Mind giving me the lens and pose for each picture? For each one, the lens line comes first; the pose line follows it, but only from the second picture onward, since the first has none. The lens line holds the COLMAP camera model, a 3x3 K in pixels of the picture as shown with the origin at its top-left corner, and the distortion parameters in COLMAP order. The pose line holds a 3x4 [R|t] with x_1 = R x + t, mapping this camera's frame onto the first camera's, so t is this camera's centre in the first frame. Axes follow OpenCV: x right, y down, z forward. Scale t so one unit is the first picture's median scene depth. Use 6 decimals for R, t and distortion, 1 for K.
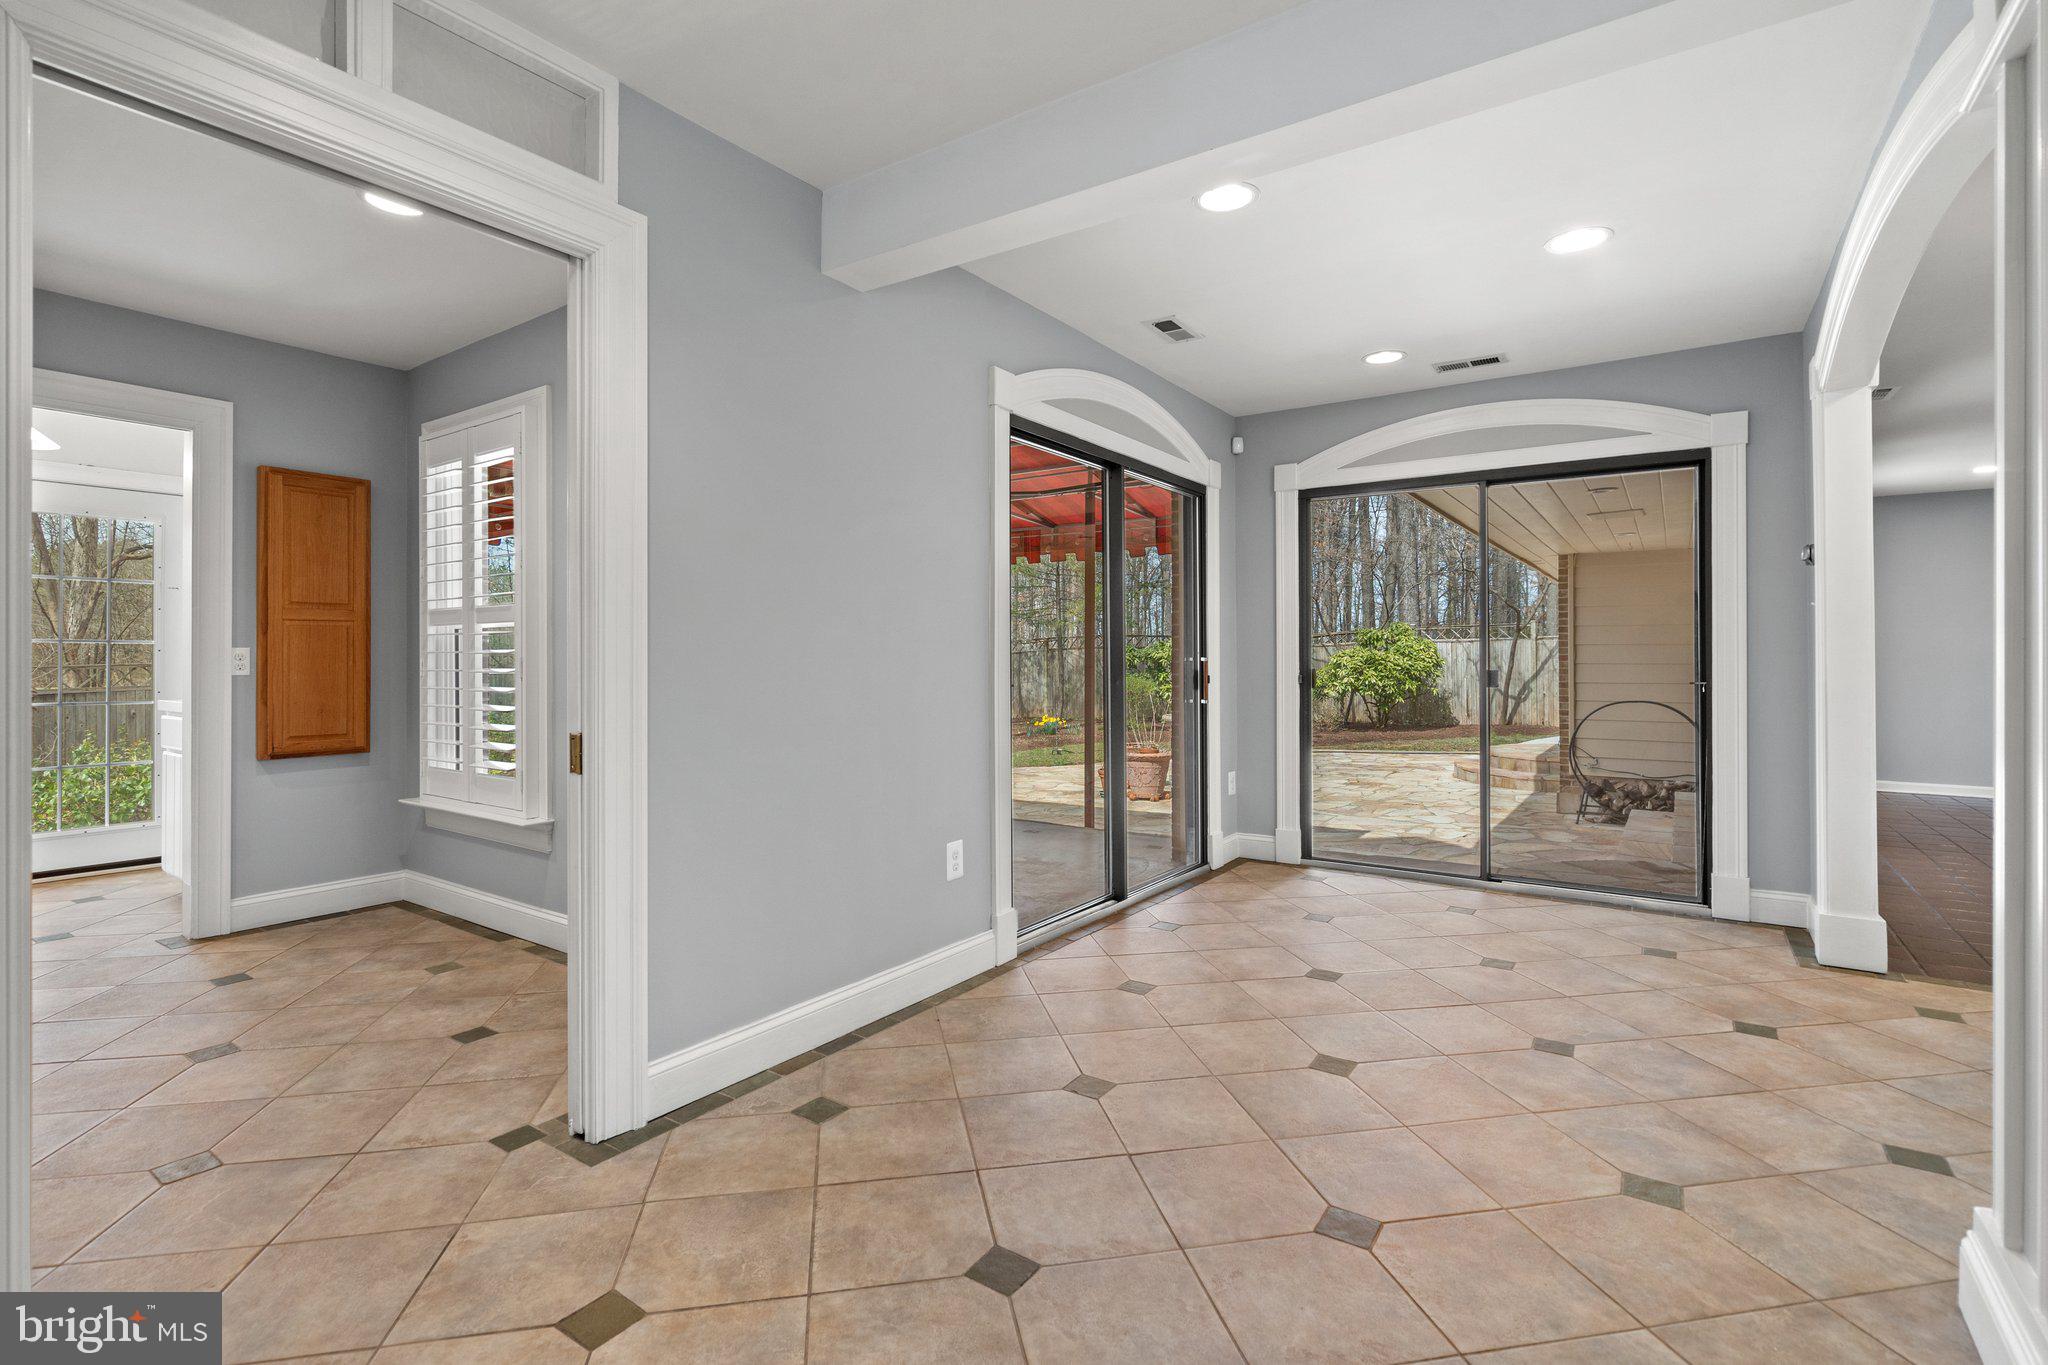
lens RADIAL K [[946.4, 0, 1022.6], [0, 946.4, 664.4], [0, 0, 1]] dist [-0.000028, -0.000015]
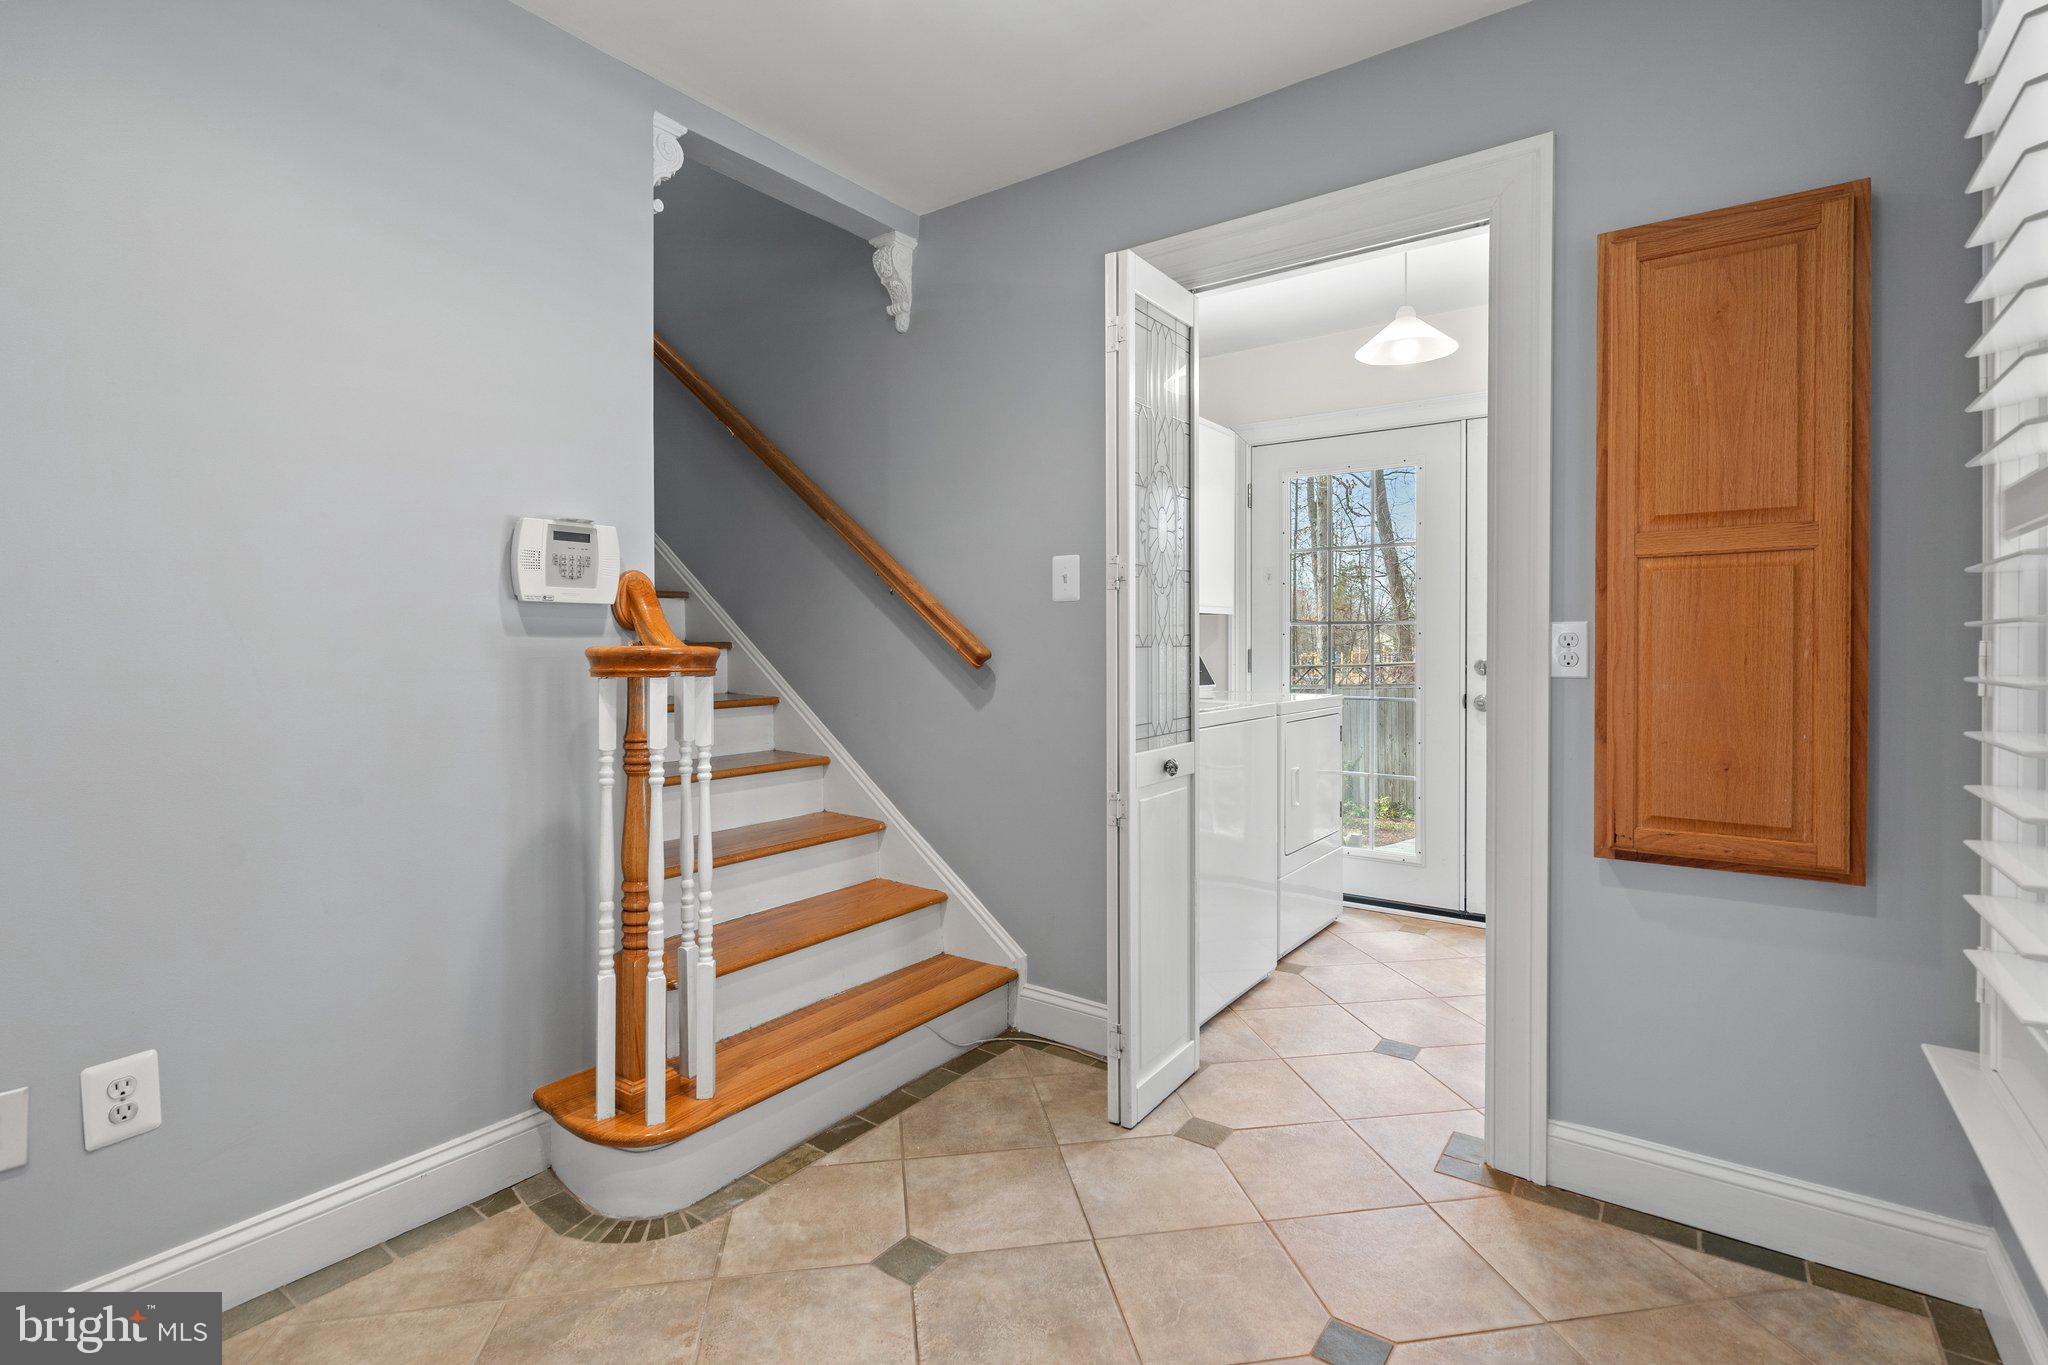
lens RADIAL K [[946.4, 0, 1012.7], [0, 946.4, 637.7], [0, 0, 1]] dist [-0.000028, -0.000015]
pose [[-0.018473, 0.000480, -0.999829, -0.321027], [-0.005760, 0.999983, 0.000587, -0.007387], [0.999813, 0.005770, -0.018470, 0.709915]]
